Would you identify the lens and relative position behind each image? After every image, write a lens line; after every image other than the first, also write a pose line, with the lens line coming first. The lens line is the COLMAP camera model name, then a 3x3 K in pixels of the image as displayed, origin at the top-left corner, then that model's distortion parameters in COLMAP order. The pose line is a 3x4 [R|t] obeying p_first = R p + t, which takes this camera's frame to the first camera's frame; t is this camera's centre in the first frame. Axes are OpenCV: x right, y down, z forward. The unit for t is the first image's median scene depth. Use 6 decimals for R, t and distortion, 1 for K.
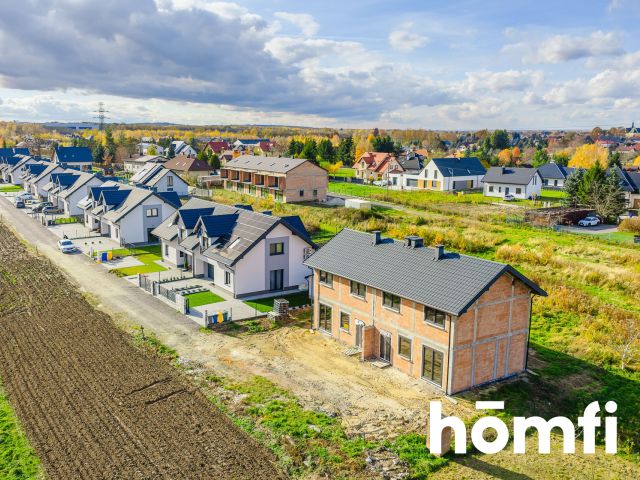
lens RADIAL K [[595.8, 0, 284.6], [0, 595.8, 241.2], [0, 0, 1]] dist [0.026065, 0.000074]
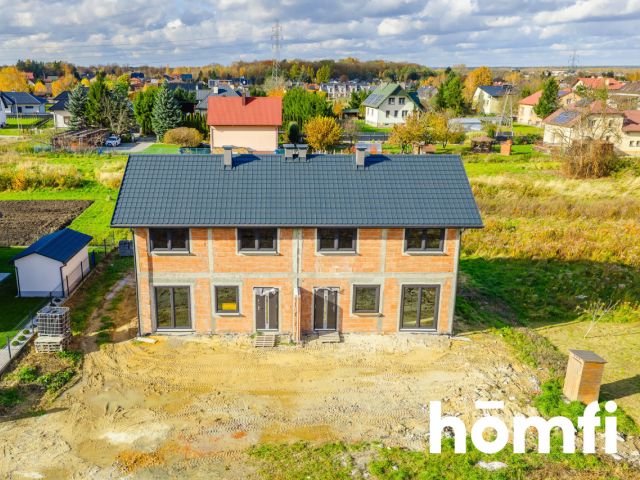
lens RADIAL K [[595.8, 0, 284.6], [0, 595.8, 241.2], [0, 0, 1]] dist [0.026065, 0.000074]
pose [[0.520512, -0.235076, 0.820857, -0.369698], [0.153393, 0.971459, 0.180938, -0.024793], [-0.839963, 0.031733, 0.541714, 0.653756]]
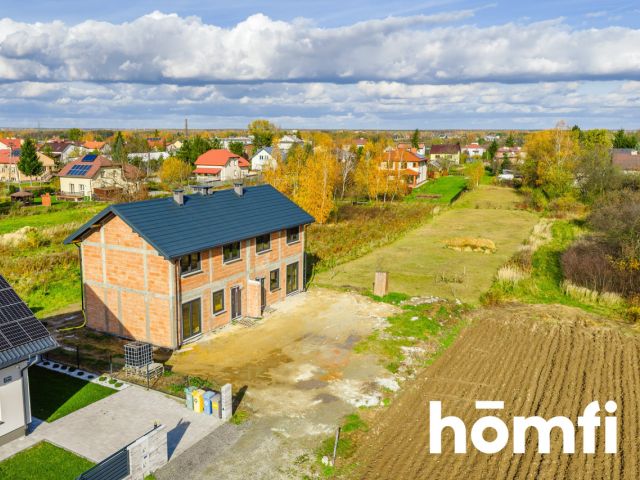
lens RADIAL K [[595.8, 0, 284.6], [0, 595.8, 241.2], [0, 0, 1]] dist [0.026065, 0.000074]
pose [[-0.444173, -0.162244, 0.881128, -0.662300], [0.163756, 0.952199, 0.257879, -0.141396], [-0.880849, 0.258833, -0.396373, 1.281288]]
